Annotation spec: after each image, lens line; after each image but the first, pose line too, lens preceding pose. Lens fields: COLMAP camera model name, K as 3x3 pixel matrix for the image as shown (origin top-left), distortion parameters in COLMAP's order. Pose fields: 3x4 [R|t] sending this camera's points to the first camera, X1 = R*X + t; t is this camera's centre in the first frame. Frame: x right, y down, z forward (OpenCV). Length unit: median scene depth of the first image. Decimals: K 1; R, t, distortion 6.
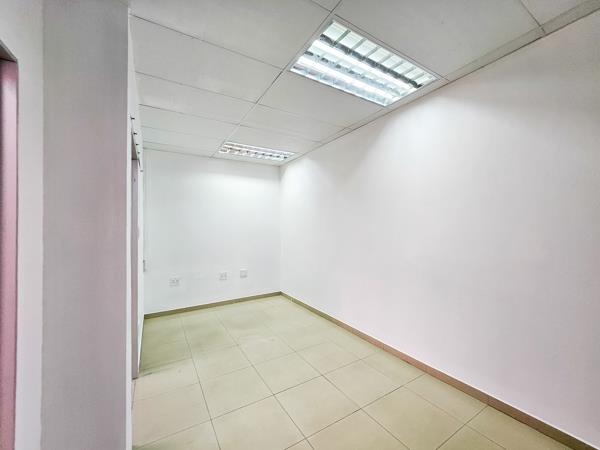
lens RADIAL K [[243.7, 0, 303.7], [0, 243.7, 223.2], [0, 0, 1]] dist [-0.000630, 0.000348]
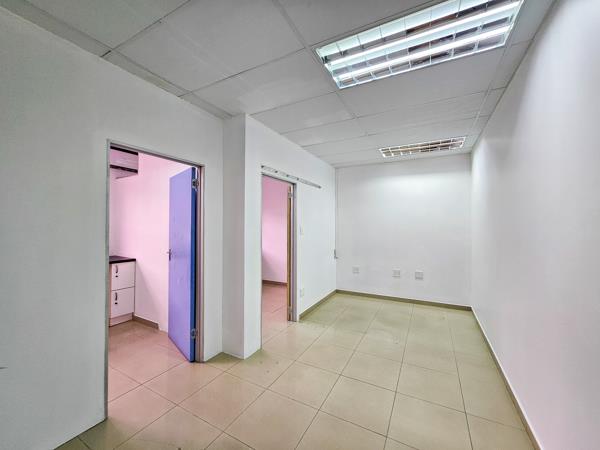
lens RADIAL K [[243.7, 0, 304.8], [0, 243.7, 224.3], [0, 0, 1]] dist [-0.000630, 0.000348]
pose [[0.513336, 0.017003, -0.858019, 0.387478], [0.002754, 0.999766, 0.021459, -0.018583], [0.858183, -0.013379, 0.513169, 0.136050]]
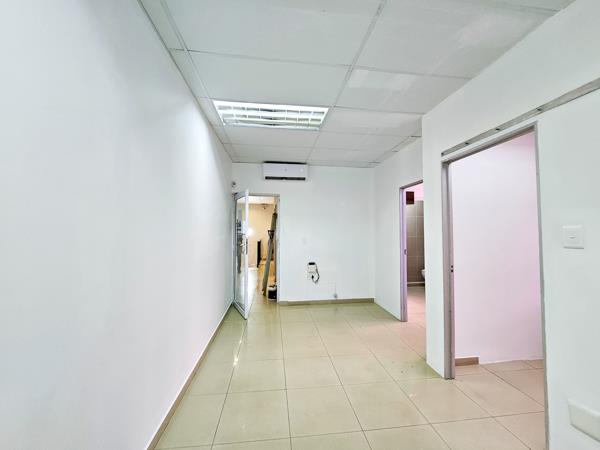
lens RADIAL K [[243.7, 0, 302.1], [0, 243.7, 227.3], [0, 0, 1]] dist [-0.000630, 0.000348]
pose [[-0.908475, 0.013074, 0.417735, -0.211227], [-0.008425, 0.998735, -0.049581, 0.029407], [-0.417855, -0.048562, -0.907215, 1.024241]]
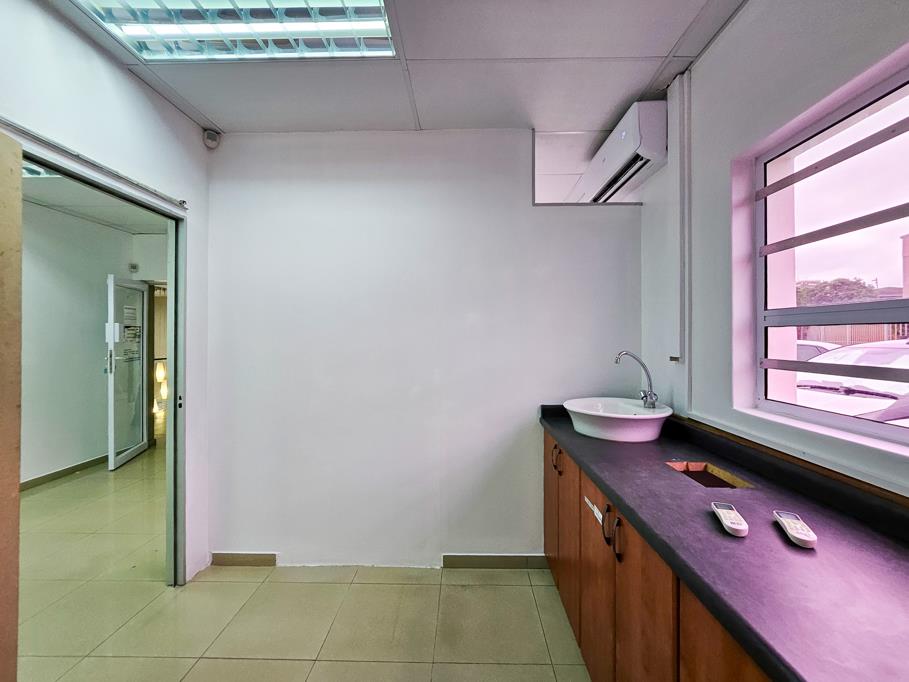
lens RADIAL K [[369.2, 0, 448.1], [0, 369.2, 339.8], [0, 0, 1]] dist [-0.000630, 0.000348]
pose [[-0.835952, 0.006055, 0.548770, -0.850510], [-0.004692, 0.999824, -0.018180, 0.018276], [-0.548783, -0.017772, -0.835776, 0.590767]]
